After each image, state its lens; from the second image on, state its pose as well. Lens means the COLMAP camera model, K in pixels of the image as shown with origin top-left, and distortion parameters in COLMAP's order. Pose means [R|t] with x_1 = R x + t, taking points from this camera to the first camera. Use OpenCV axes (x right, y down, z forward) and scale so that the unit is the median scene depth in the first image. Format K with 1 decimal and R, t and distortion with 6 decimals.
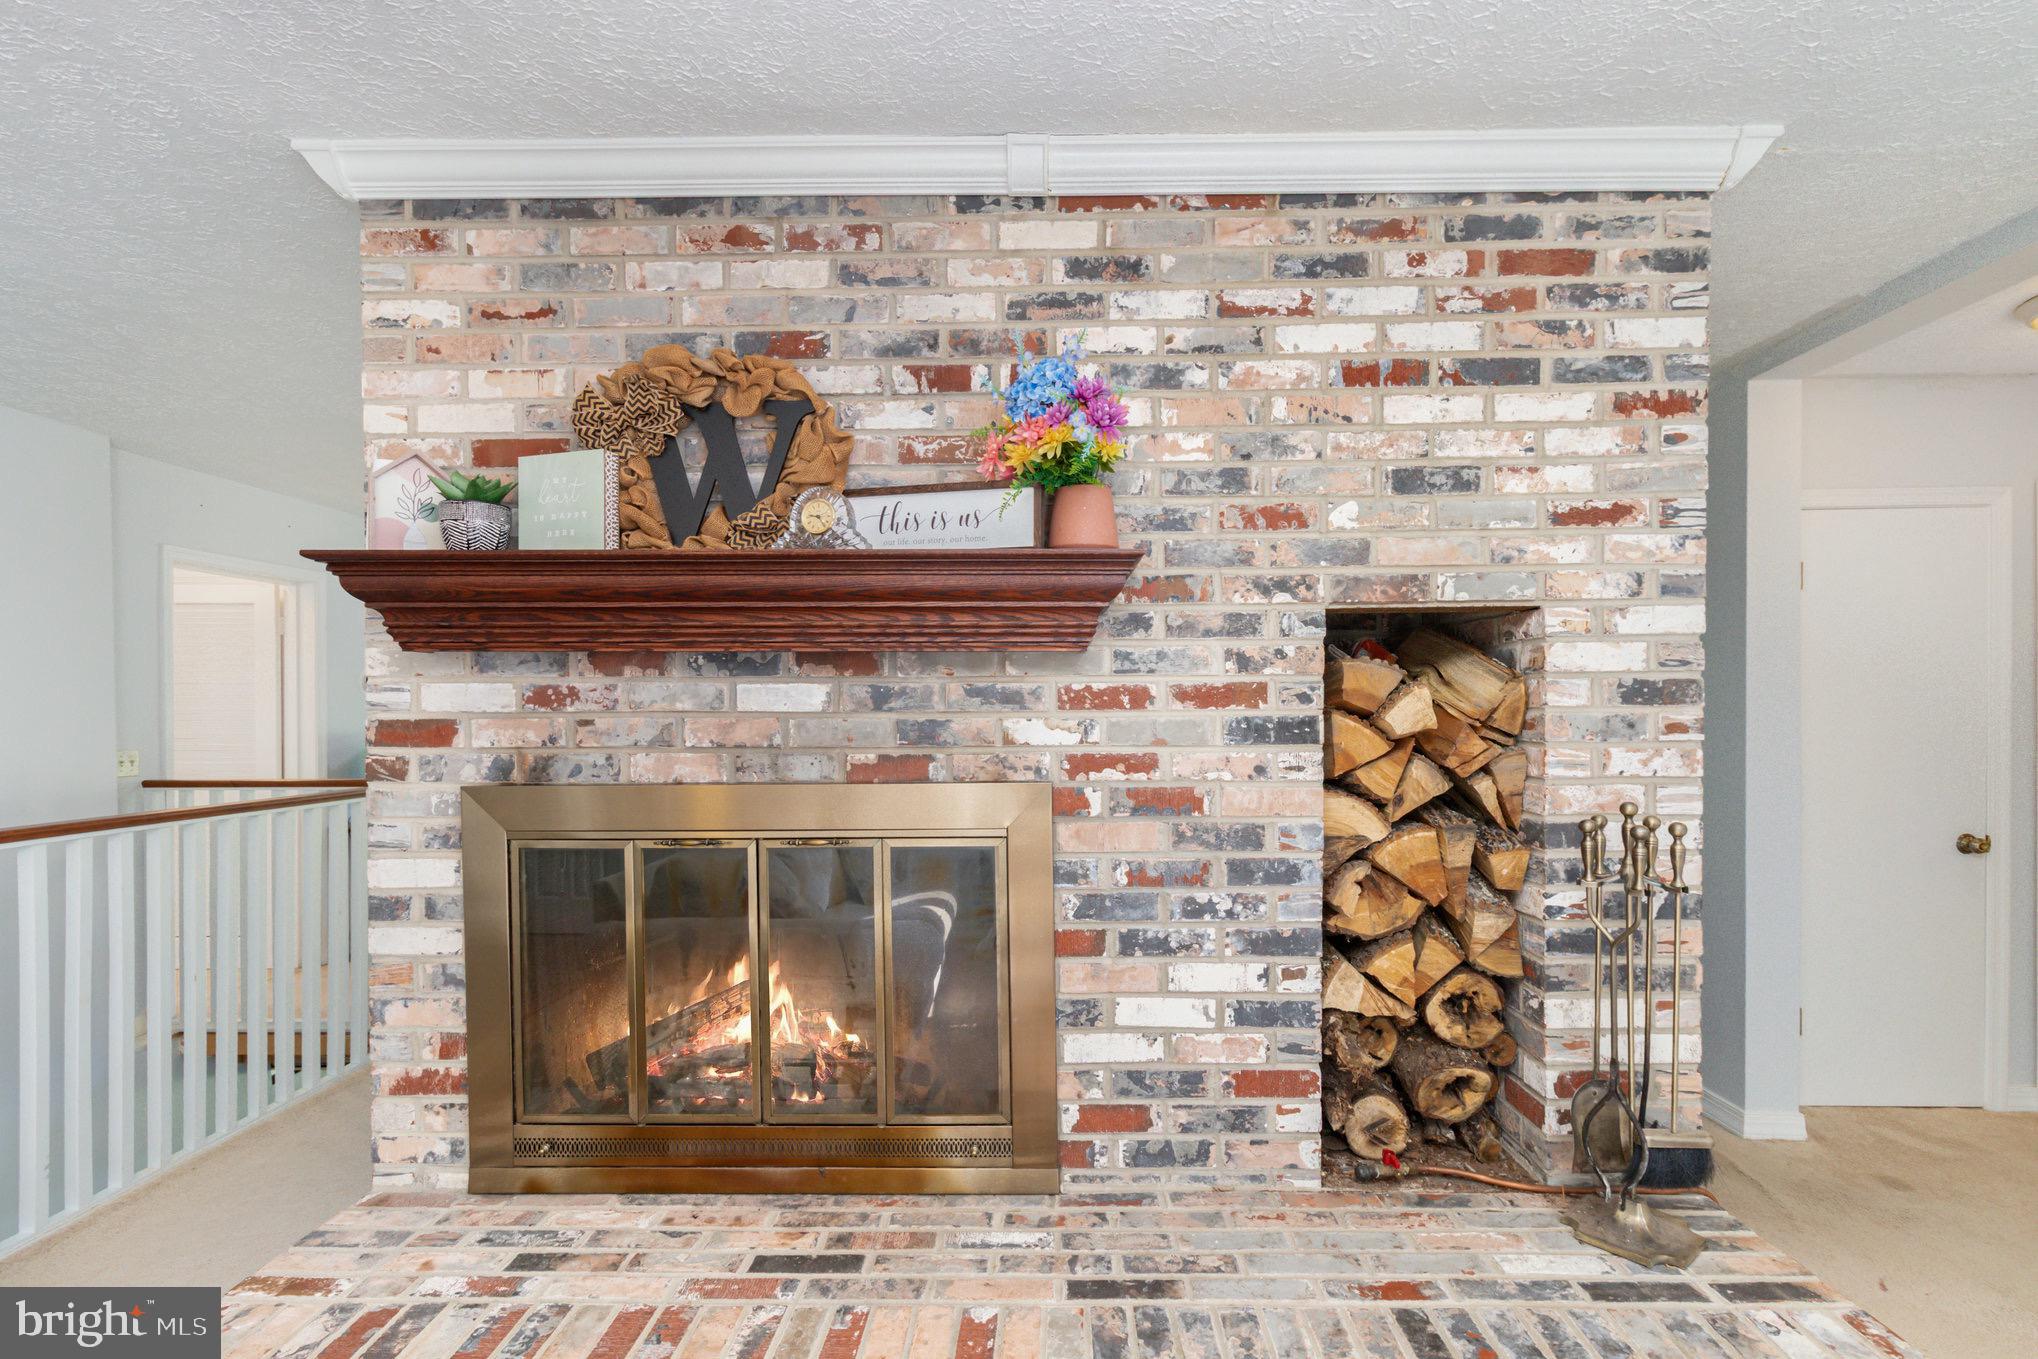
lens RADIAL K [[941.8, 0, 1017.4], [0, 941.8, 700.8], [0, 0, 1]] dist [0.001470, 0.000939]
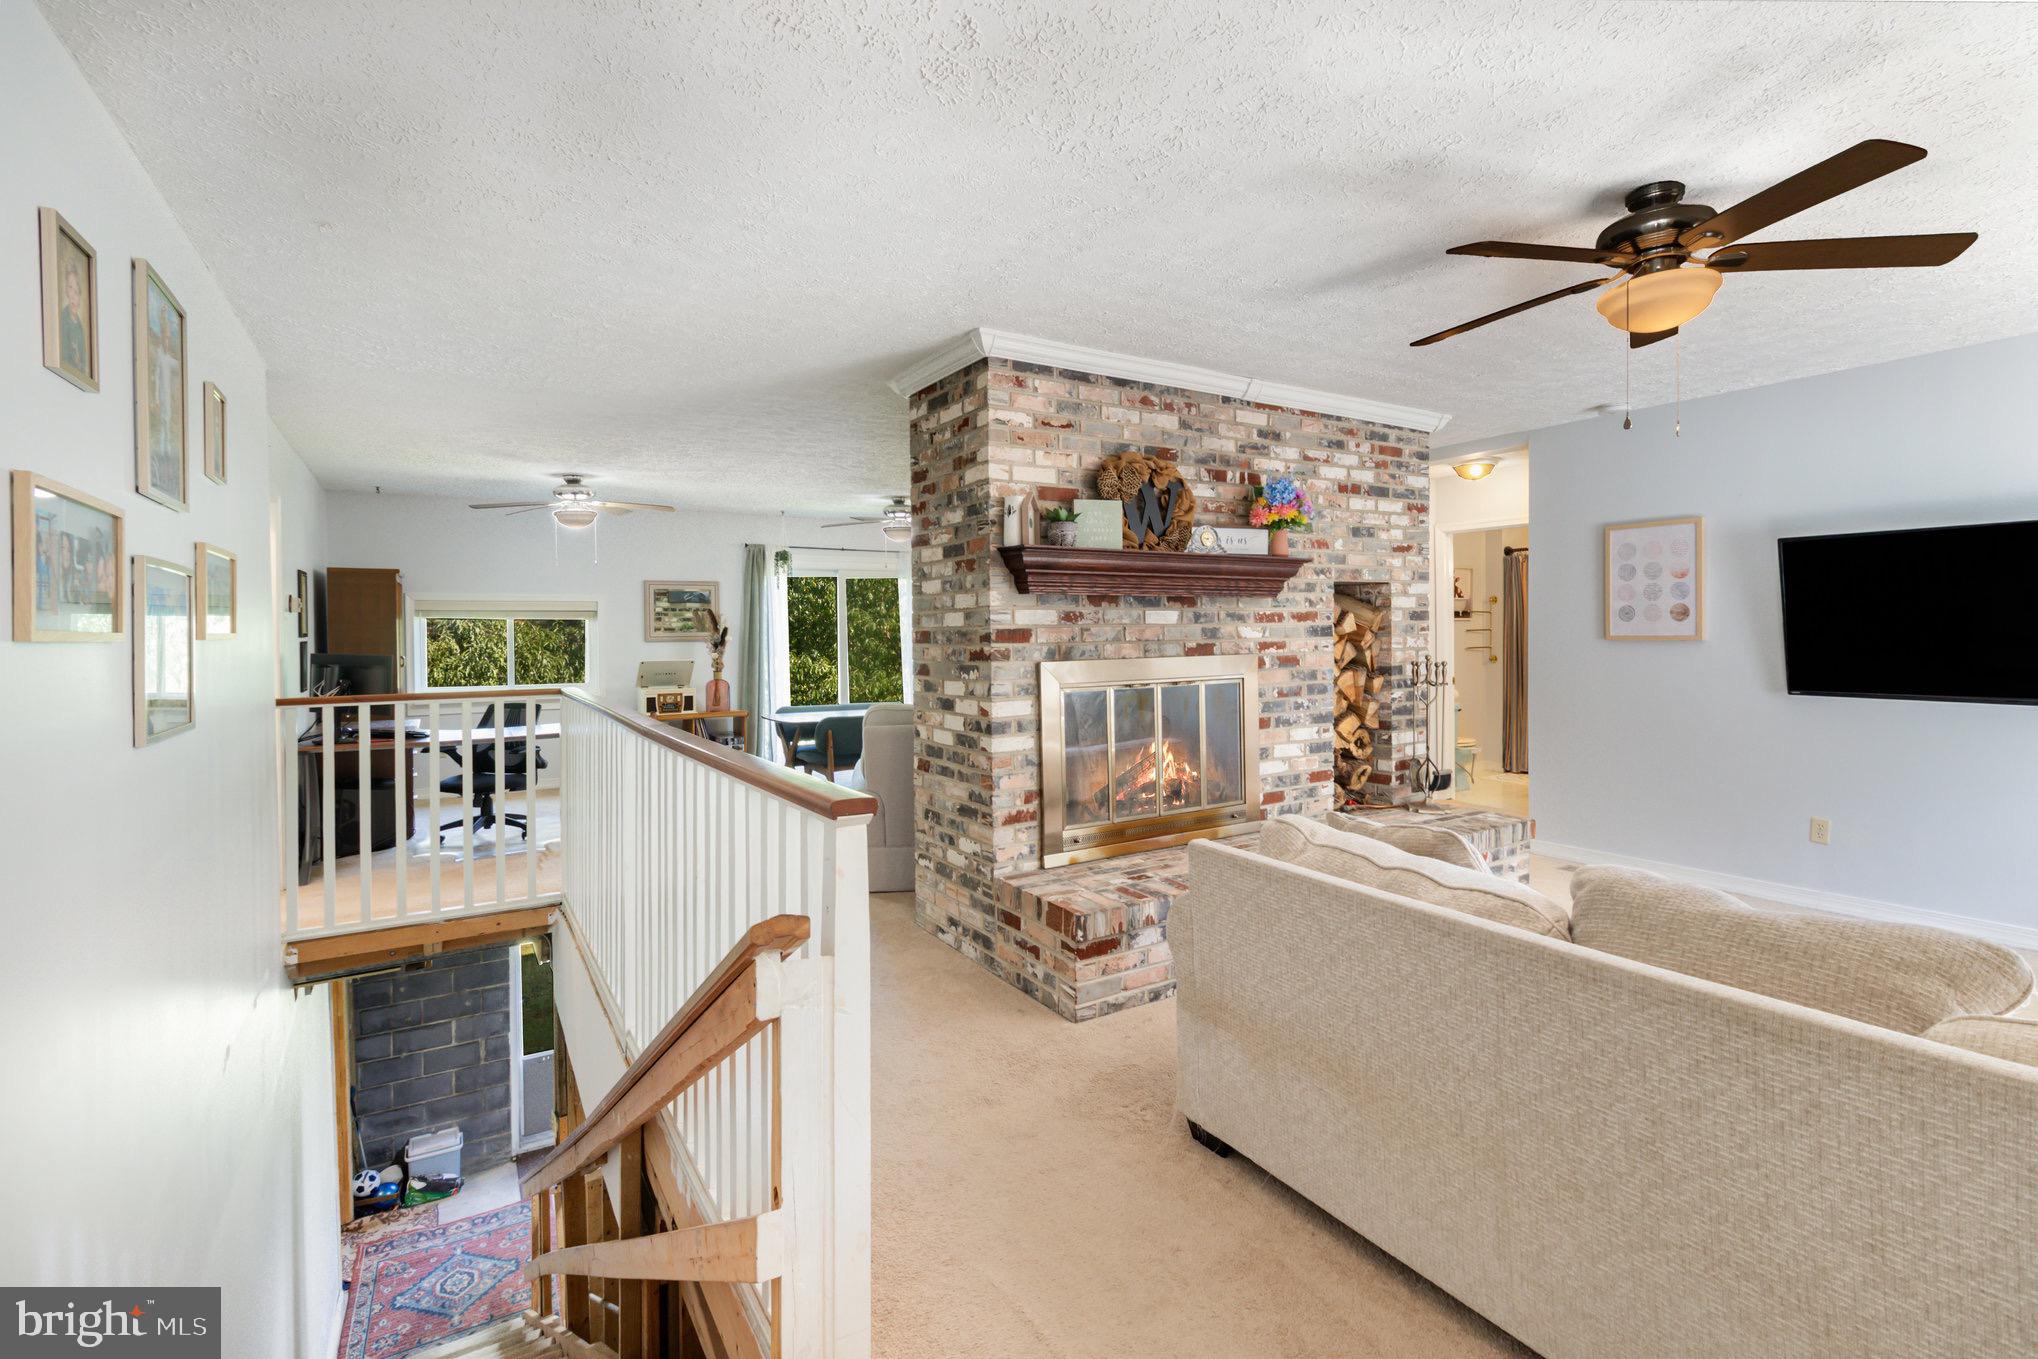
lens RADIAL K [[941.8, 0, 1050.2], [0, 941.8, 628.4], [0, 0, 1]] dist [0.001470, 0.000939]
pose [[0.836226, -0.005298, 0.548360, -1.646716], [0.011135, 0.999911, -0.007319, 0.034813], [-0.548272, 0.012226, 0.836210, -0.656898]]
